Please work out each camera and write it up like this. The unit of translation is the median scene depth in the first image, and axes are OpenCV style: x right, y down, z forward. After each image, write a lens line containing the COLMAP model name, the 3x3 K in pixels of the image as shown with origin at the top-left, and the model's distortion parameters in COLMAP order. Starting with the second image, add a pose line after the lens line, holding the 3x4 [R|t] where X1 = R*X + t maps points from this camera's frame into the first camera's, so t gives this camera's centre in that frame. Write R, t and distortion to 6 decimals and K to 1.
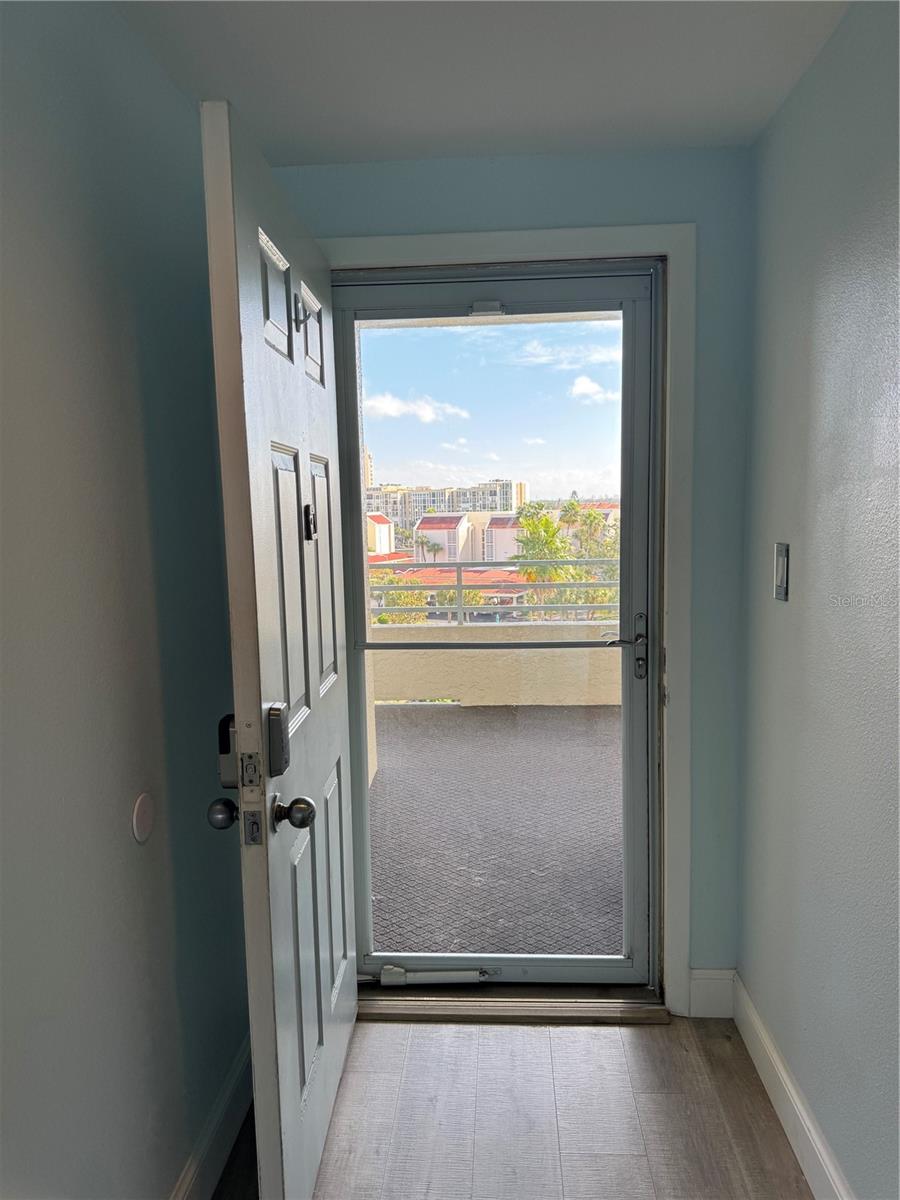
lens RADIAL K [[845.1, 0, 447.1], [0, 845.1, 606.1], [0, 0, 1]] dist [0.125123, -0.205221]
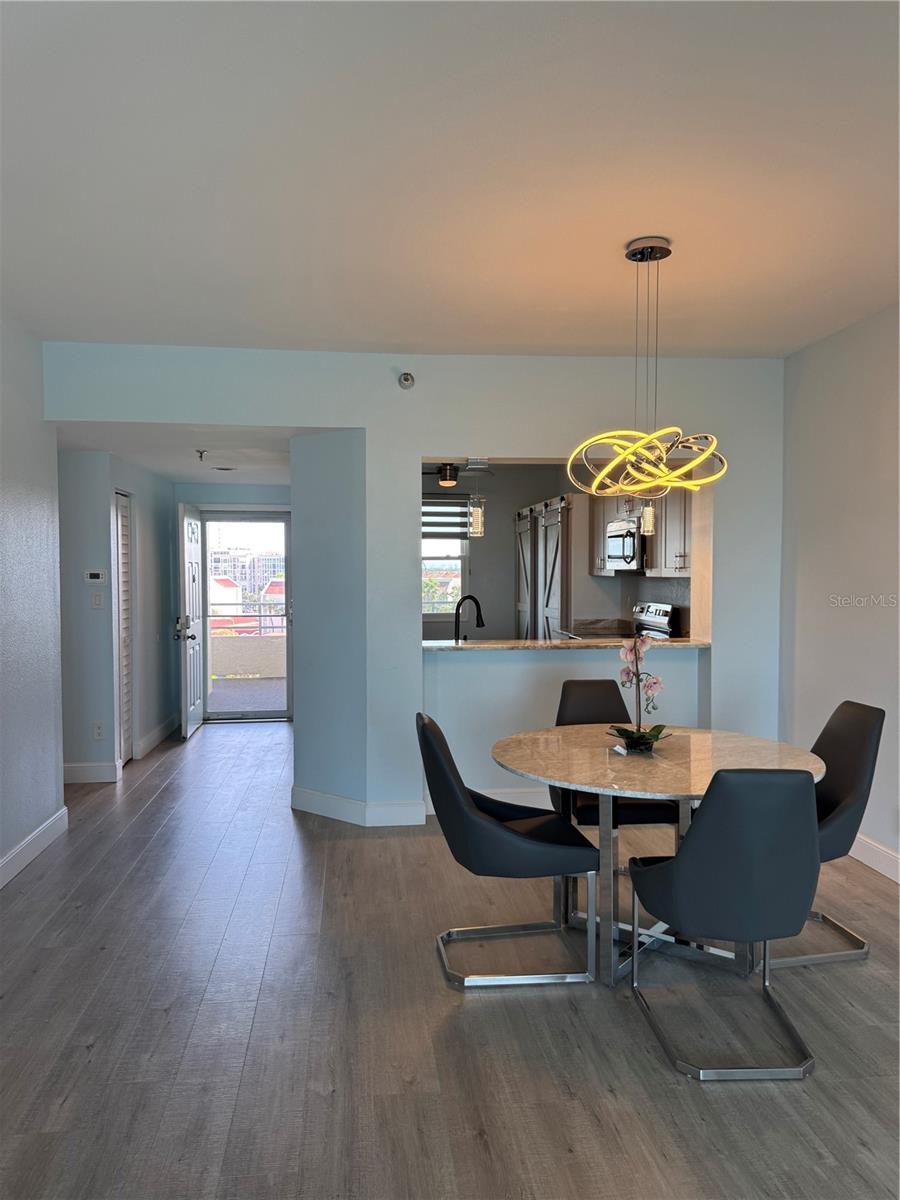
lens RADIAL K [[852.2, 0, 430.1], [0, 852.2, 609.4], [0, 0, 1]] dist [0.047339, -0.060727]
pose [[0.988040, 0.013855, 0.153577, 0.241614], [-0.002410, 0.997221, -0.074463, 0.256549], [-0.154181, 0.073202, 0.985327, -2.343175]]
